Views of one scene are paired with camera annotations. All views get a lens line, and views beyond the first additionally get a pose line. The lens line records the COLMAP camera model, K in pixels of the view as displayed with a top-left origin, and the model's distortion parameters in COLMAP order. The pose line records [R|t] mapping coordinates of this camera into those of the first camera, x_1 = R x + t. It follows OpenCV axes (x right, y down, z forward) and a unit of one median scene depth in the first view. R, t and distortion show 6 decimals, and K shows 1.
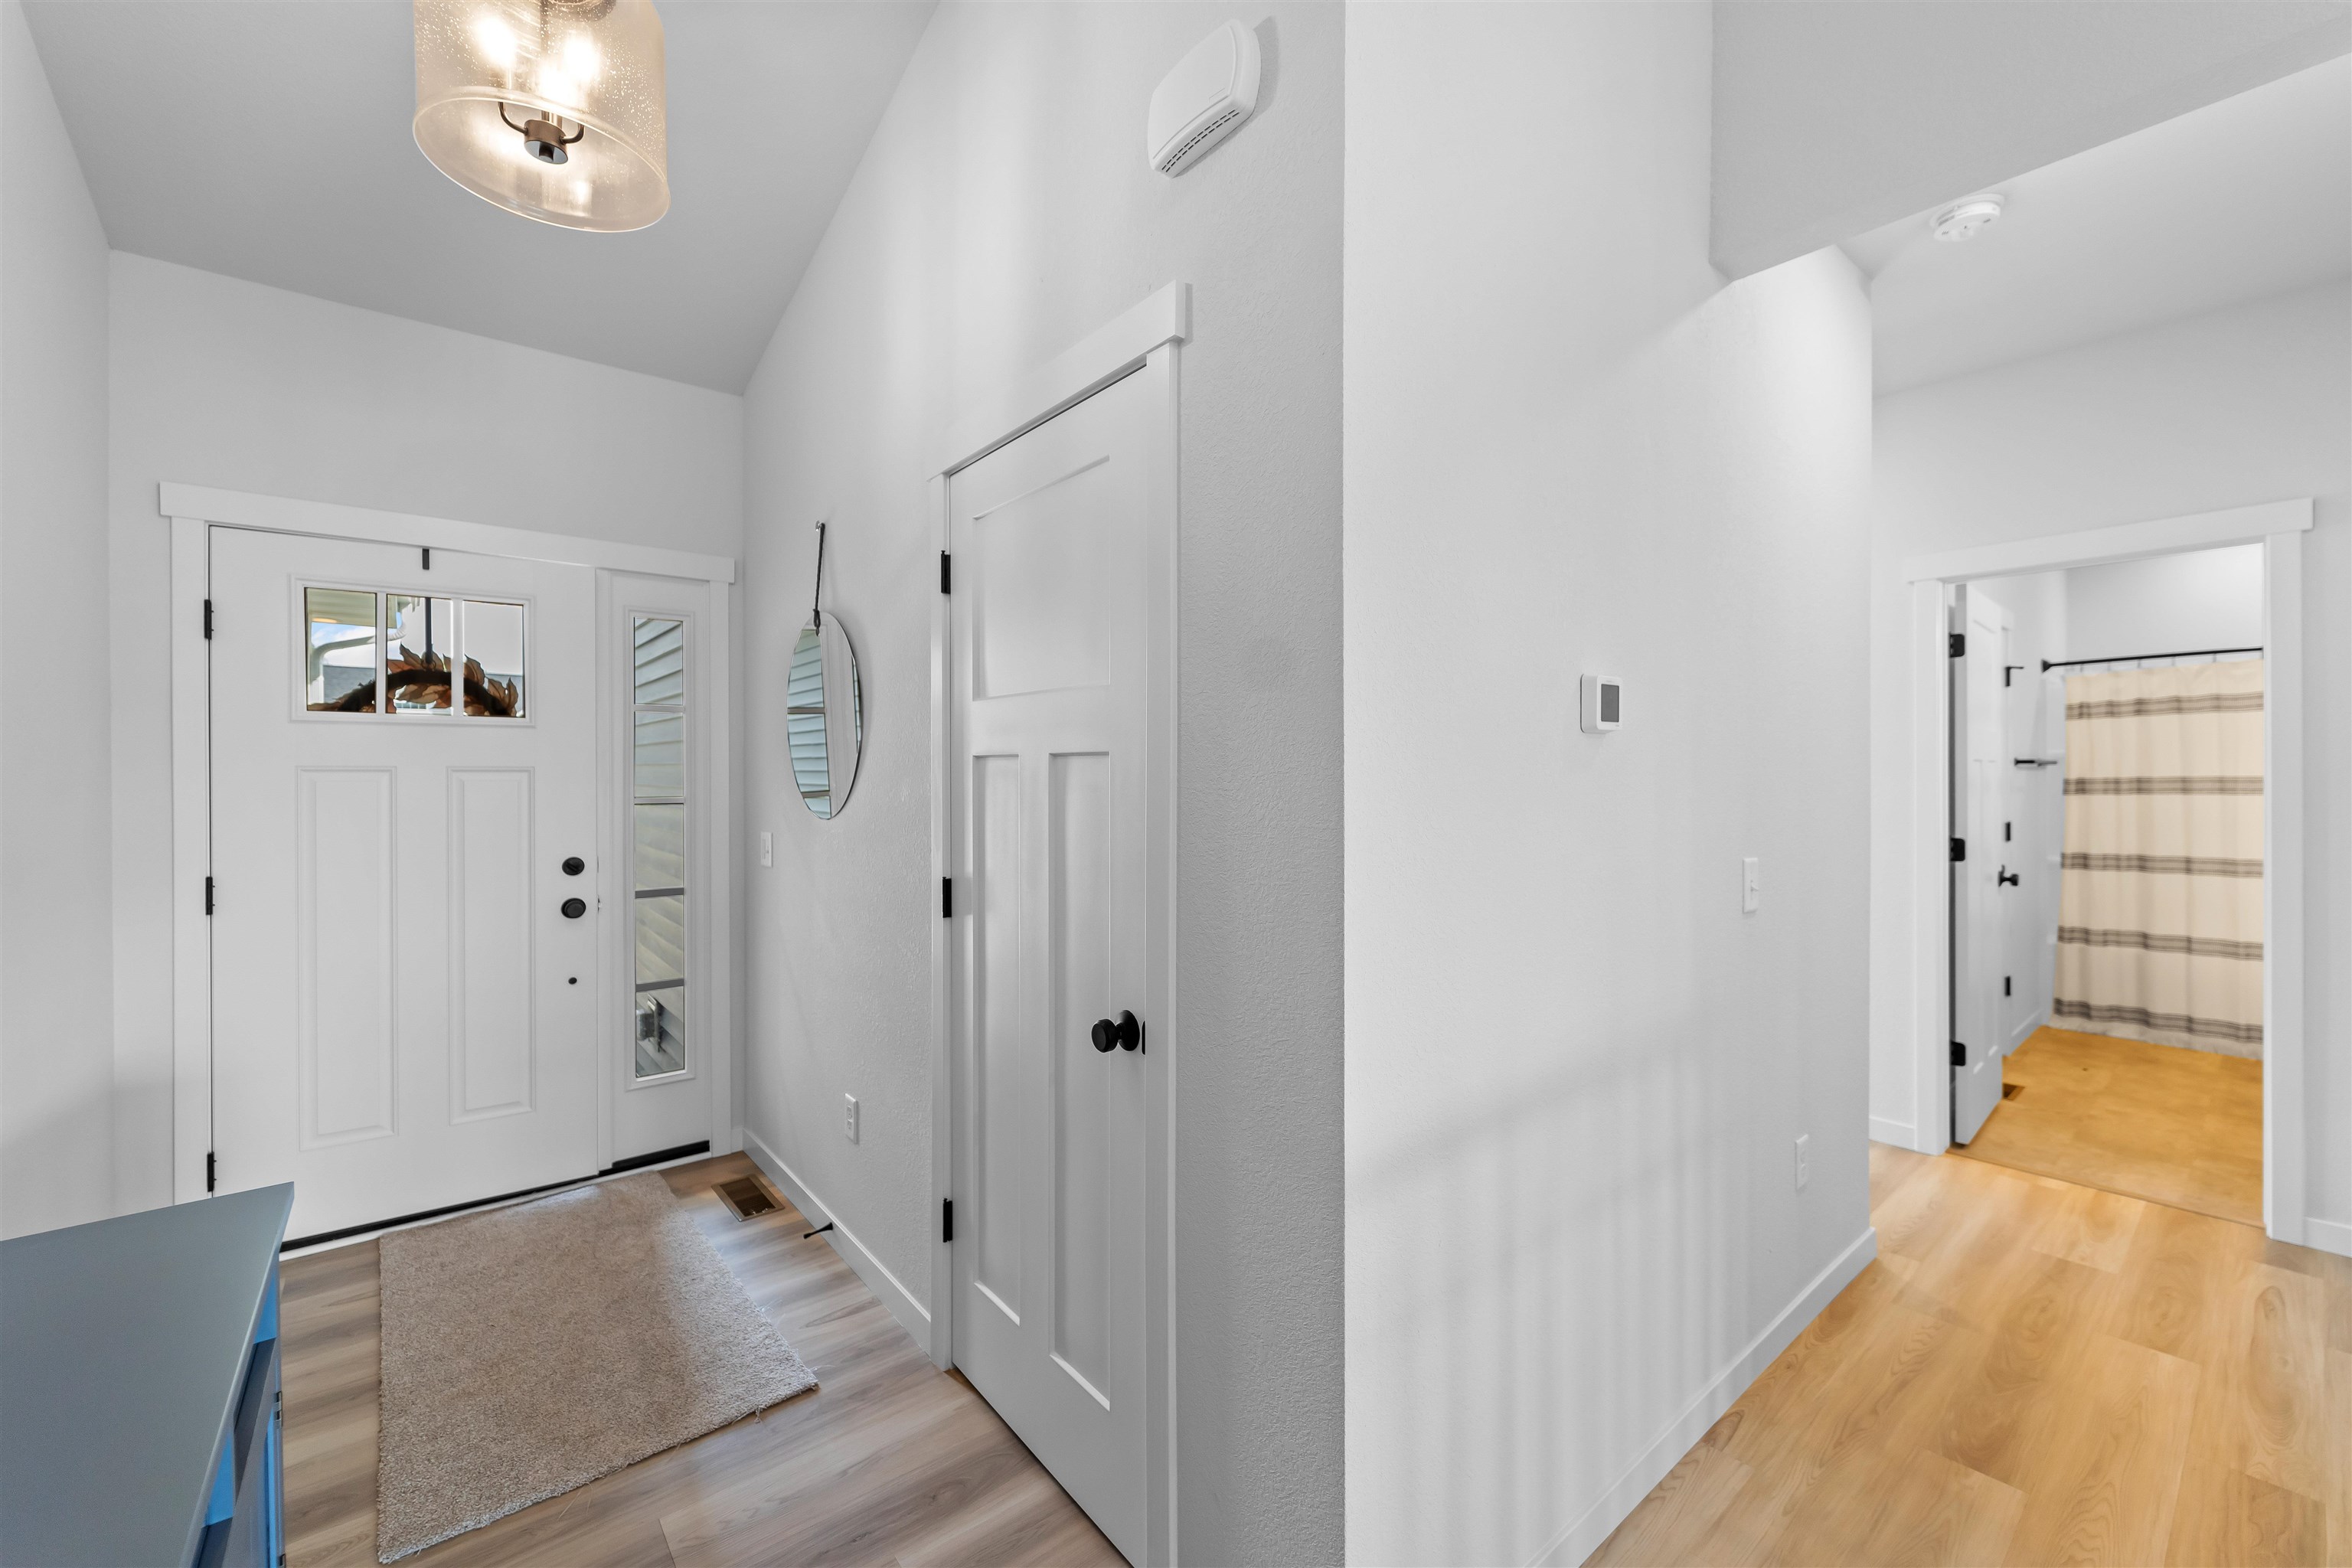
lens RADIAL K [[940.4, 0, 1172.6], [0, 940.4, 774.8], [0, 0, 1]] dist [-0.000510, -0.000380]
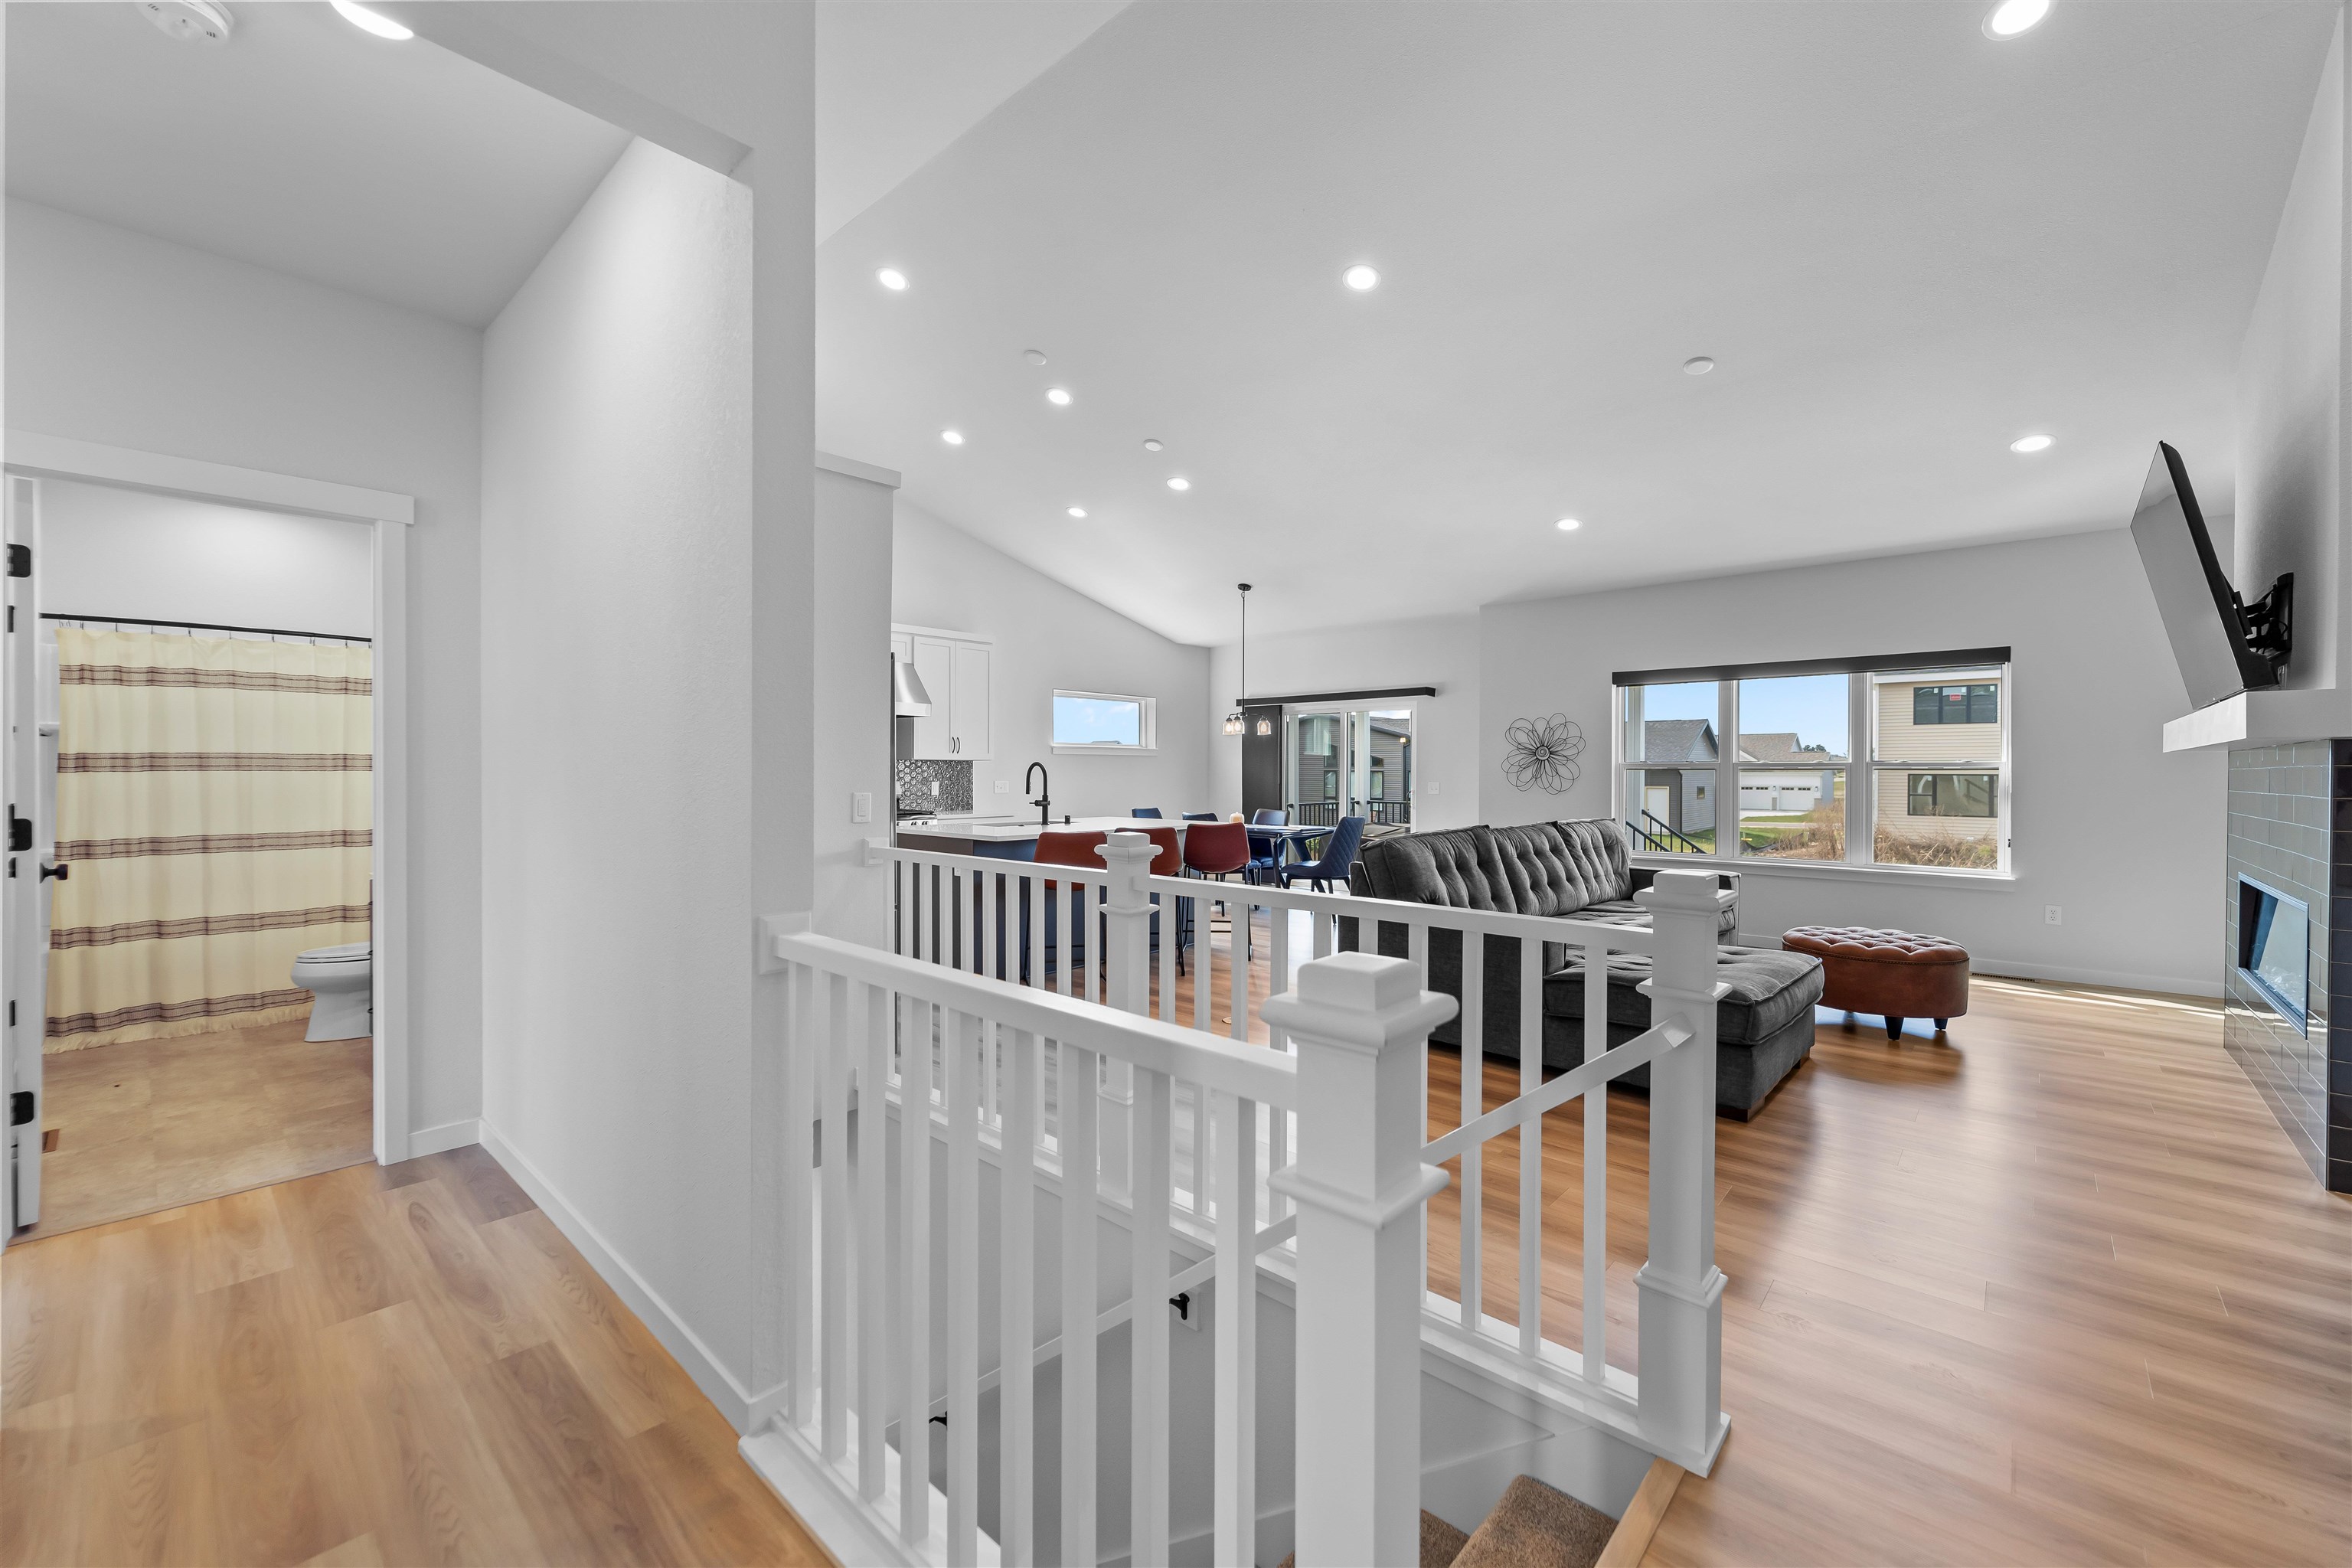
lens RADIAL K [[940.4, 0, 1172.6], [0, 940.4, 774.8], [0, 0, 1]] dist [-0.000510, -0.000380]
pose [[-0.146019, -0.000048, 0.989282, -0.025920], [-0.003095, 0.999995, -0.000409, 0.022148], [-0.989277, -0.003122, -0.146019, 0.151846]]
